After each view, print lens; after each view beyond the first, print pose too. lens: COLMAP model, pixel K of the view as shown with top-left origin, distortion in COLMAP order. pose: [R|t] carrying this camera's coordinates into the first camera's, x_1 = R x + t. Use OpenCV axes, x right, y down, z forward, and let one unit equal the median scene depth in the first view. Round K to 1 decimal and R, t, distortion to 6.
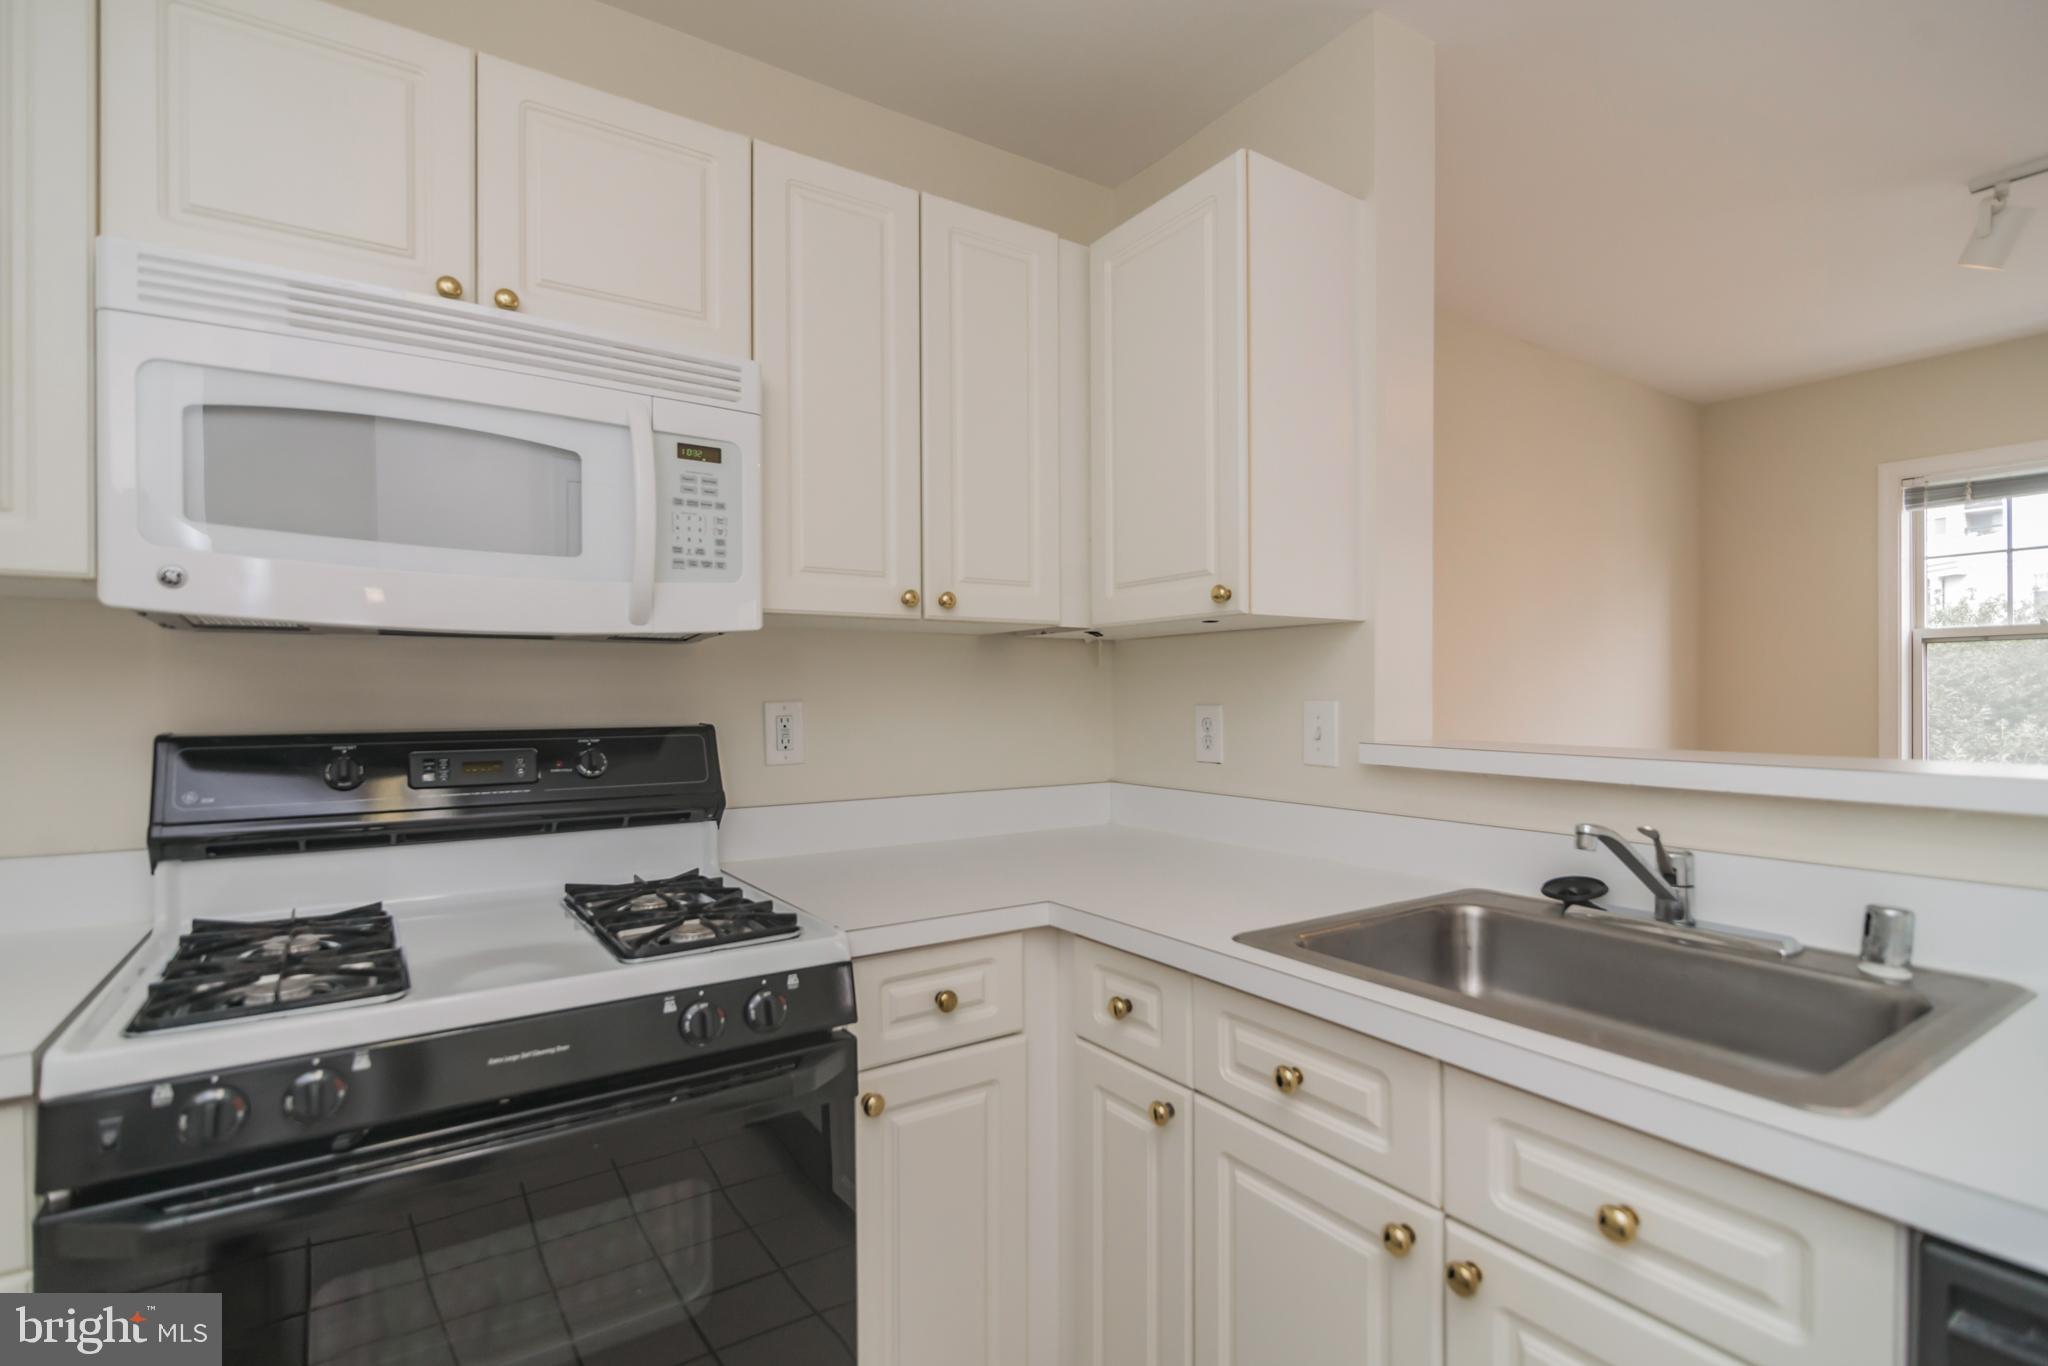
lens RADIAL K [[968.5, 0, 1019.1], [0, 968.5, 696.8], [0, 0, 1]] dist [-0.003584, -0.000941]
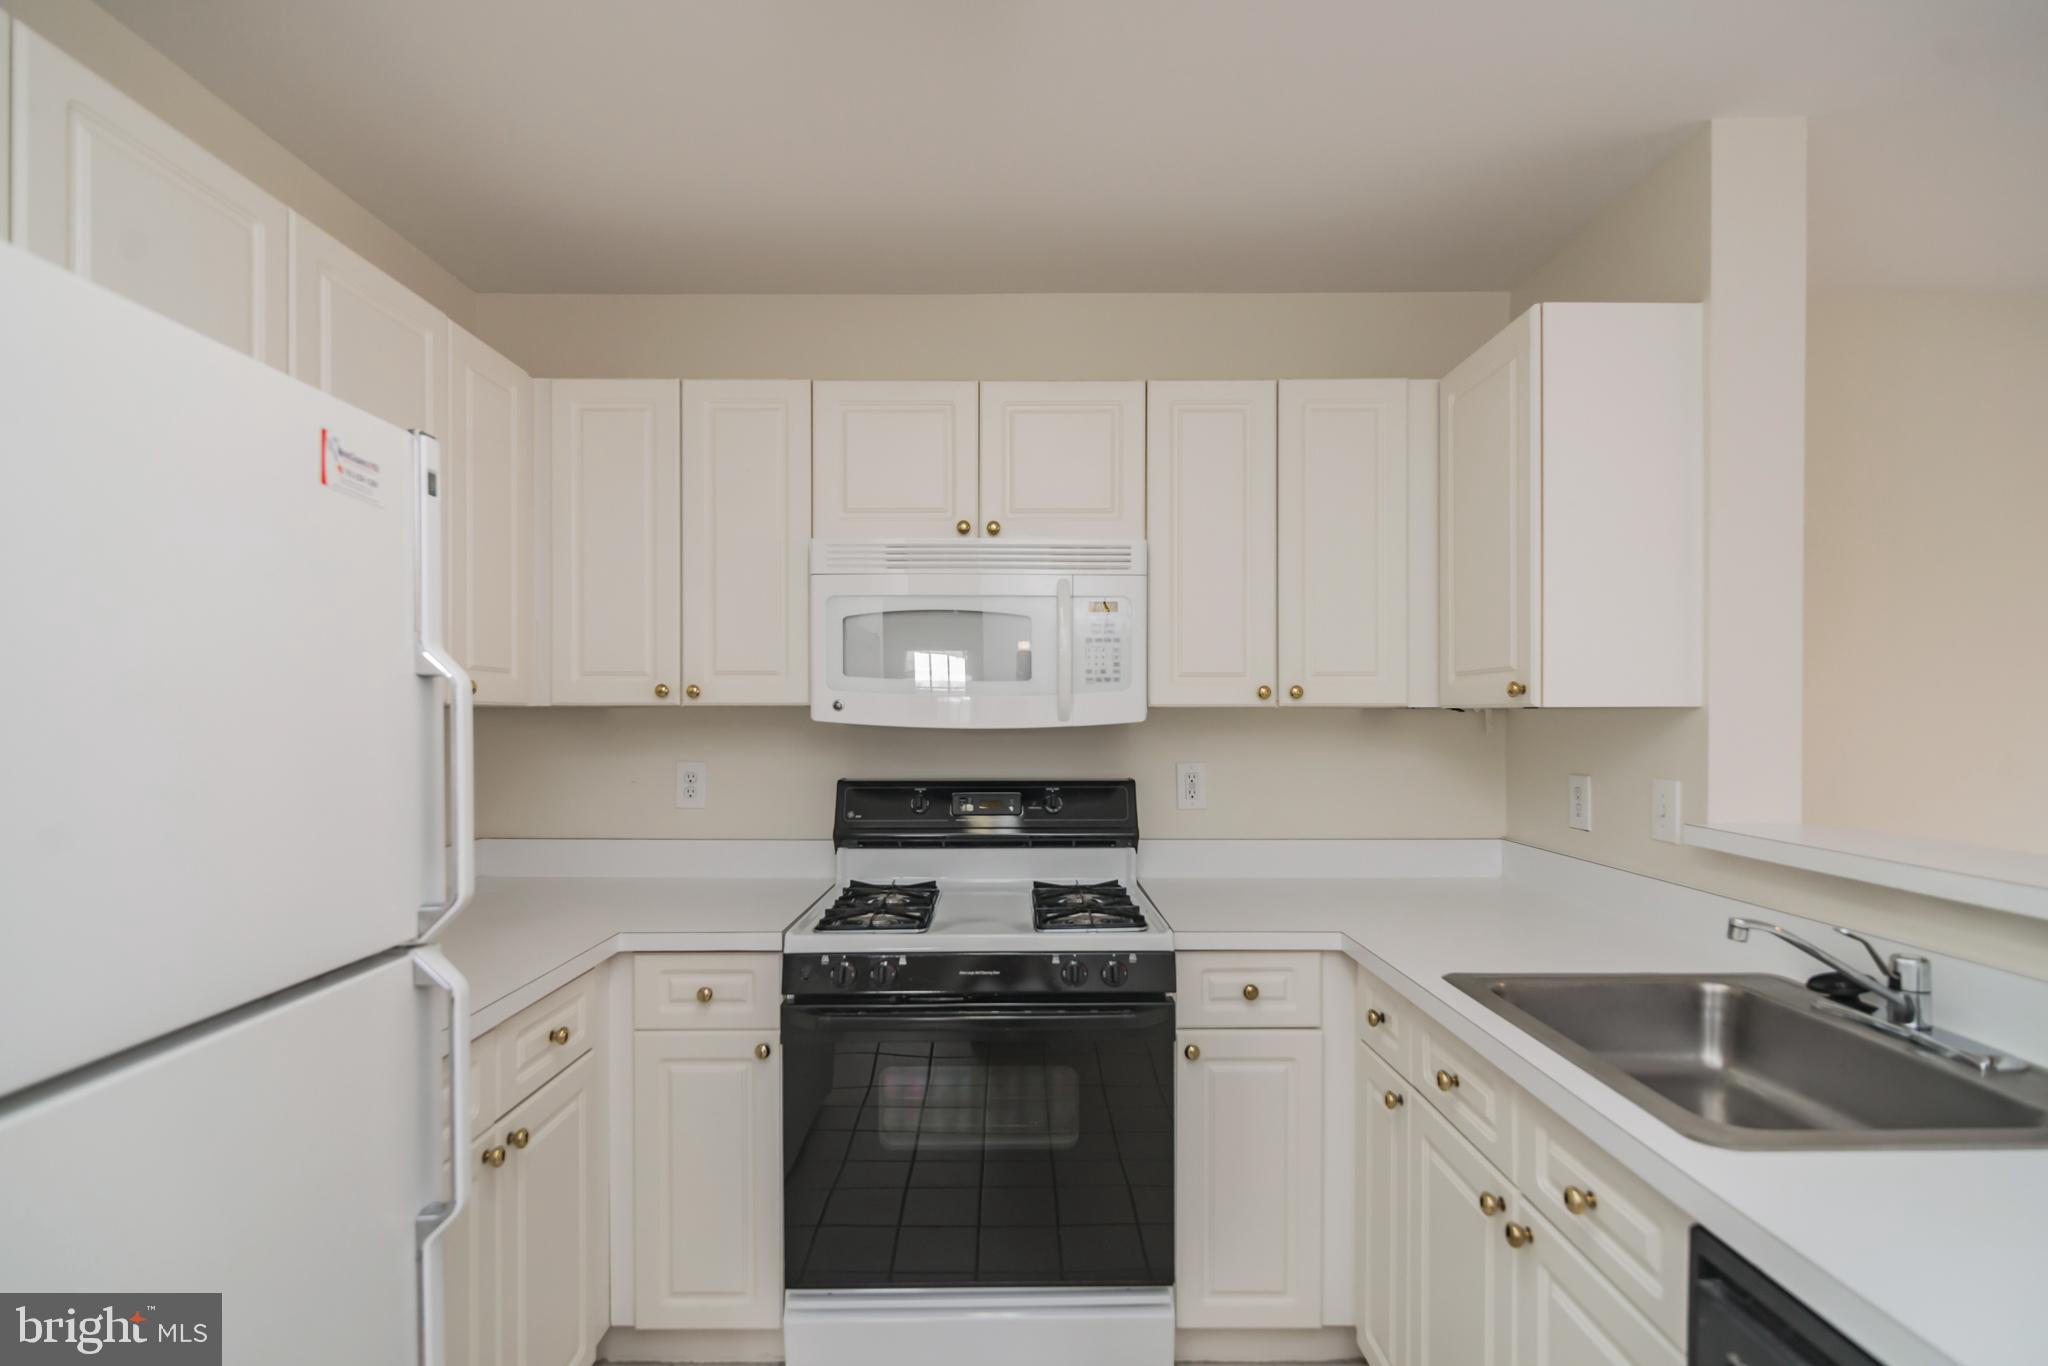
lens RADIAL K [[960.9, 0, 1019.0], [0, 960.9, 715.9], [0, 0, 1]] dist [0.012602, -0.020538]
pose [[0.832238, 0.006200, -0.554384, 0.404566], [-0.005082, 0.999981, 0.003555, -0.086361], [0.554395, -0.000141, 0.832254, -0.335974]]
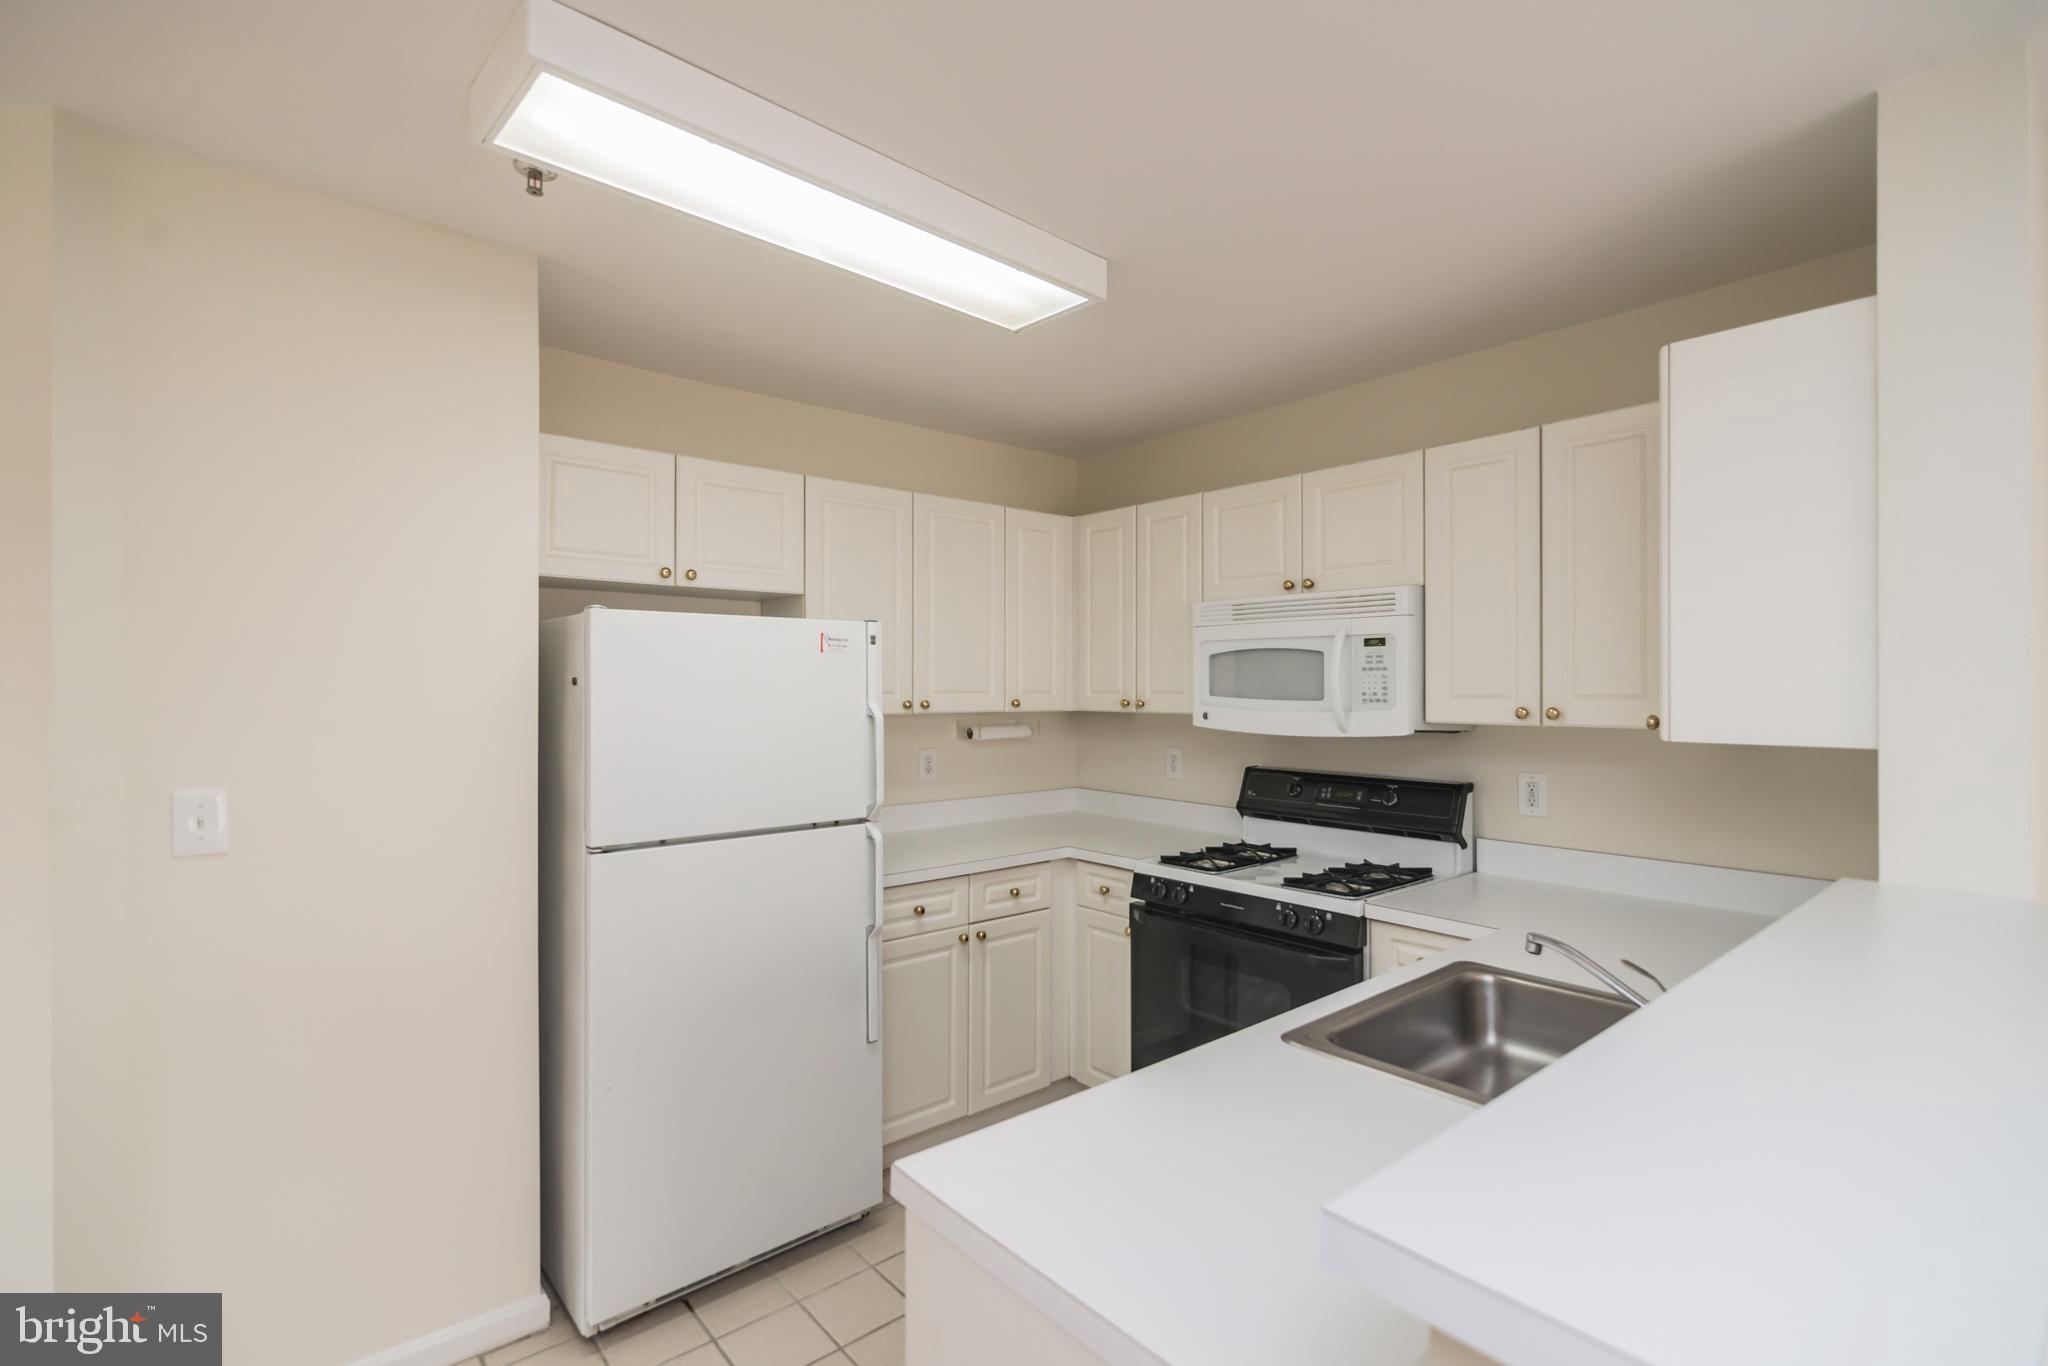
lens RADIAL K [[938.8, 0, 1024.0], [0, 938.8, 683.0], [0, 0, 1]] dist [-0.000056, -0.000094]
pose [[0.114587, 0.002502, -0.993410, 1.443292], [-0.003772, 0.999991, 0.002084, -0.175811], [0.993406, 0.003508, 0.114595, 0.107864]]
